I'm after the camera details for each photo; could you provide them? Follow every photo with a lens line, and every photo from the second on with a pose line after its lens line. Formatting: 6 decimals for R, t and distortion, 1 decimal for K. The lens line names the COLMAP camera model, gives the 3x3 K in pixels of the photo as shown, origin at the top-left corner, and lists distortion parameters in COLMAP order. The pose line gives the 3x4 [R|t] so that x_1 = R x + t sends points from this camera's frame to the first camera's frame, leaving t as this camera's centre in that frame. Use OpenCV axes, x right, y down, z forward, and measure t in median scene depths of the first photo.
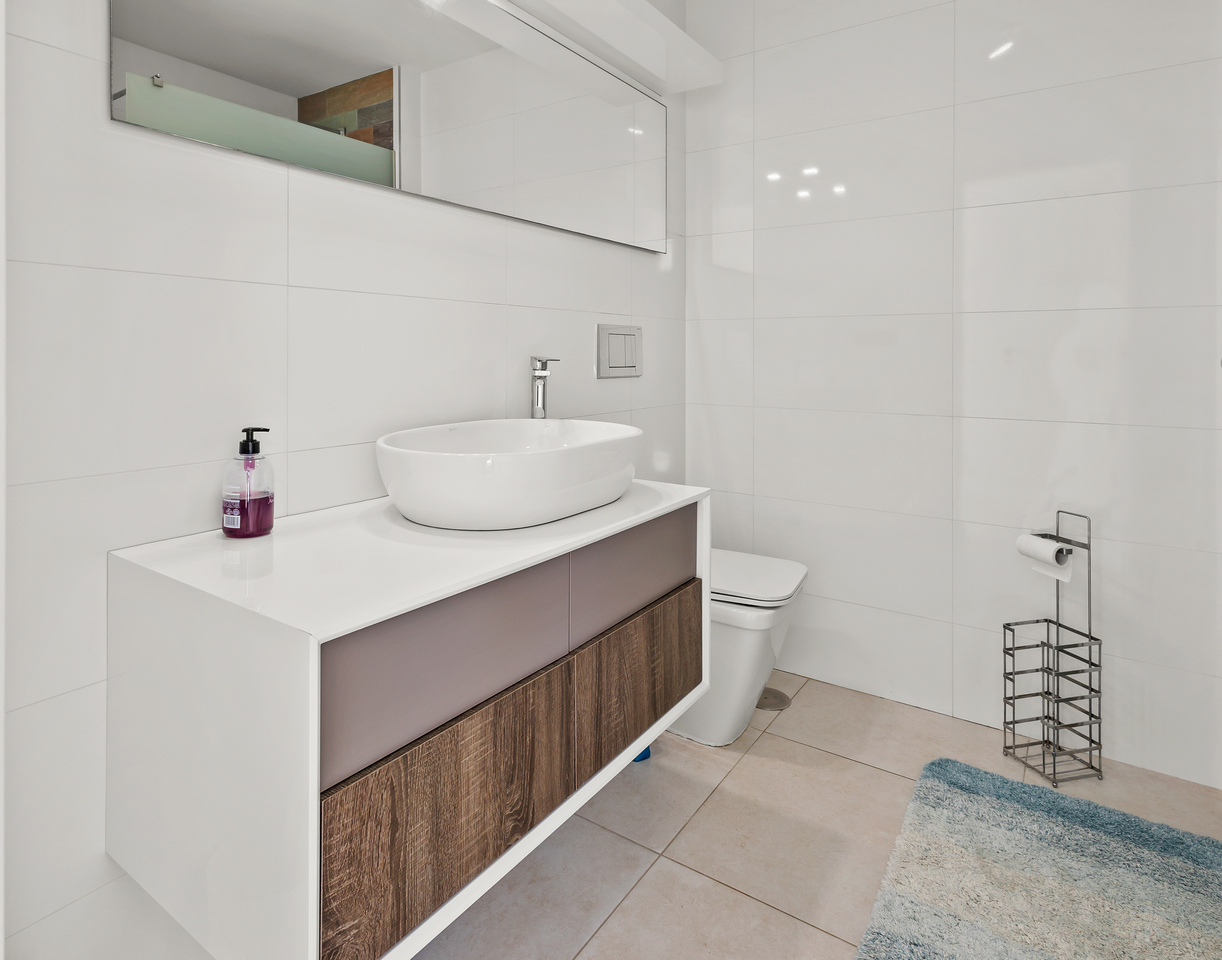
lens RADIAL K [[706.2, 0, 608.7], [0, 706.2, 351.7], [0, 0, 1]] dist [-0.004095, 0.000907]
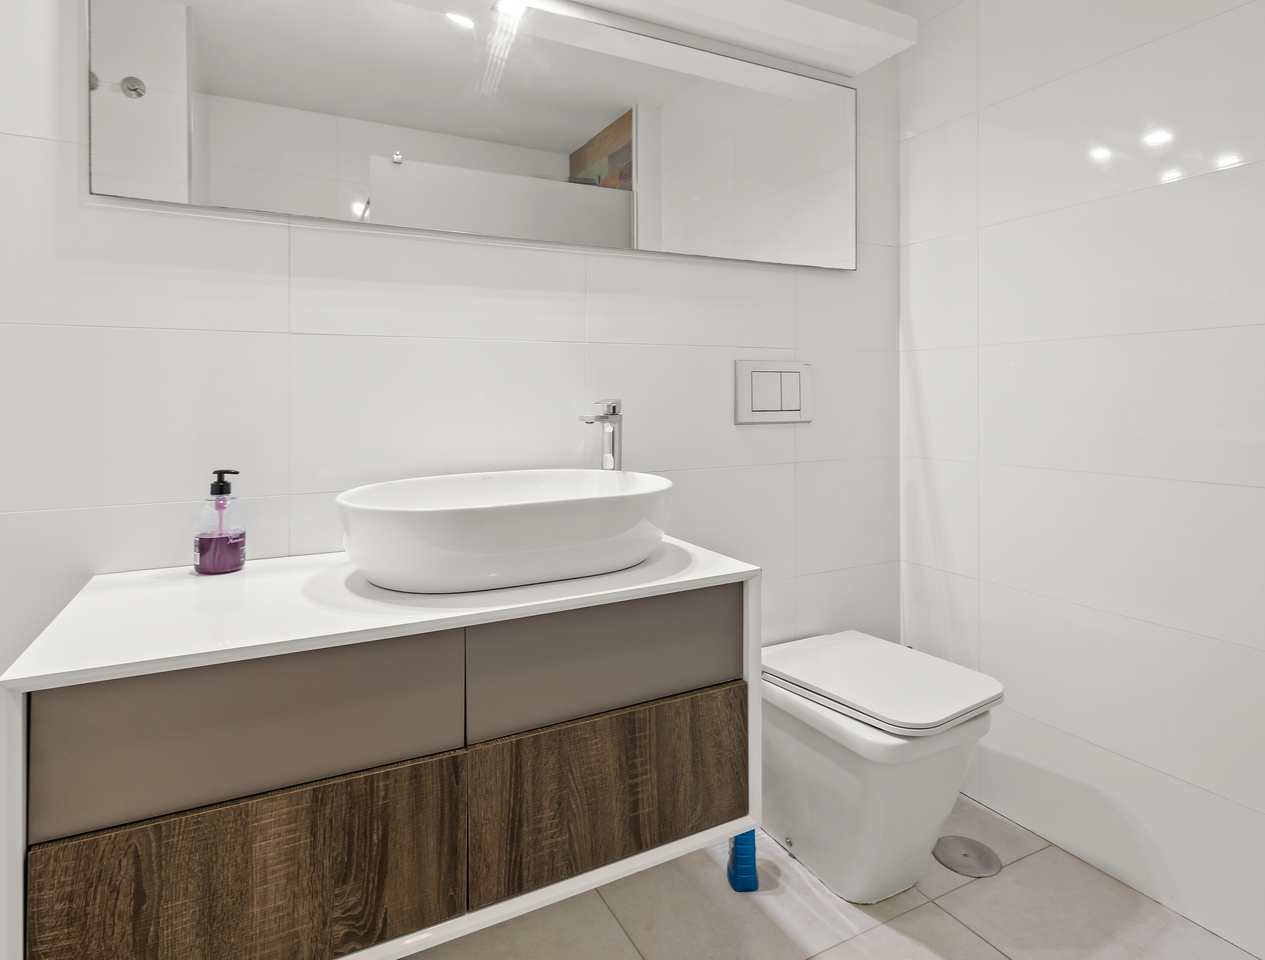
lens RADIAL K [[727.8, 0, 635.8], [0, 727.8, 395.6], [0, 0, 1]] dist [0.005881, -0.002395]
pose [[0.890641, -0.009863, -0.454601, 0.582042], [0.010820, 0.999941, -0.000497, 0.004464], [0.454579, -0.004476, 0.890695, 0.336682]]
